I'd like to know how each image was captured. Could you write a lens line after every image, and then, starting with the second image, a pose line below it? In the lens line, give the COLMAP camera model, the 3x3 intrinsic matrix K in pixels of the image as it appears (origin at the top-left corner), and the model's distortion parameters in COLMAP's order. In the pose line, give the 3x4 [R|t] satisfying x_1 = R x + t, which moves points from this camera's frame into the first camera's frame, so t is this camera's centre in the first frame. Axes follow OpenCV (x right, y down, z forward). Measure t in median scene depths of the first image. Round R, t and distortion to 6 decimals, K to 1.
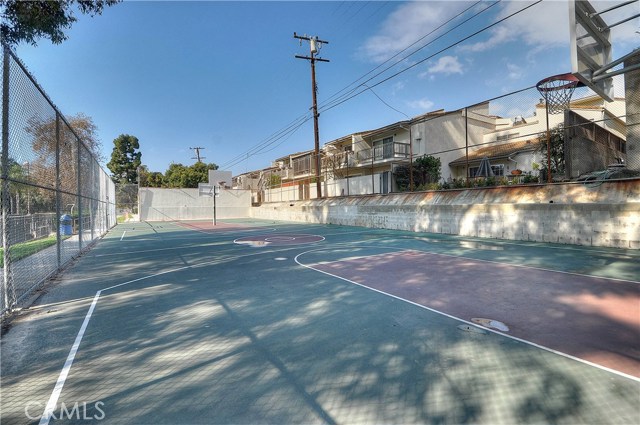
lens RADIAL K [[277.6, 0, 319.4], [0, 277.6, 209.2], [0, 0, 1]] dist [-0.007898, -0.003494]
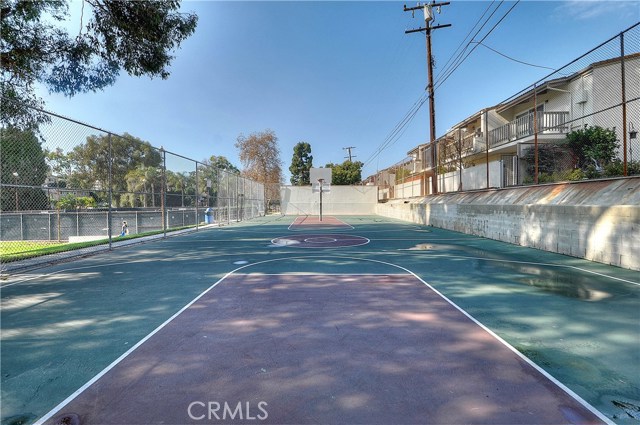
lens RADIAL K [[277.6, 0, 320.2], [0, 277.6, 209.4], [0, 0, 1]] dist [-0.007898, -0.003494]
pose [[0.838398, 0.024910, -0.544489, 0.177957], [-0.016814, 0.999662, 0.019844, -0.005226], [0.544799, -0.007482, 0.838533, 0.118628]]
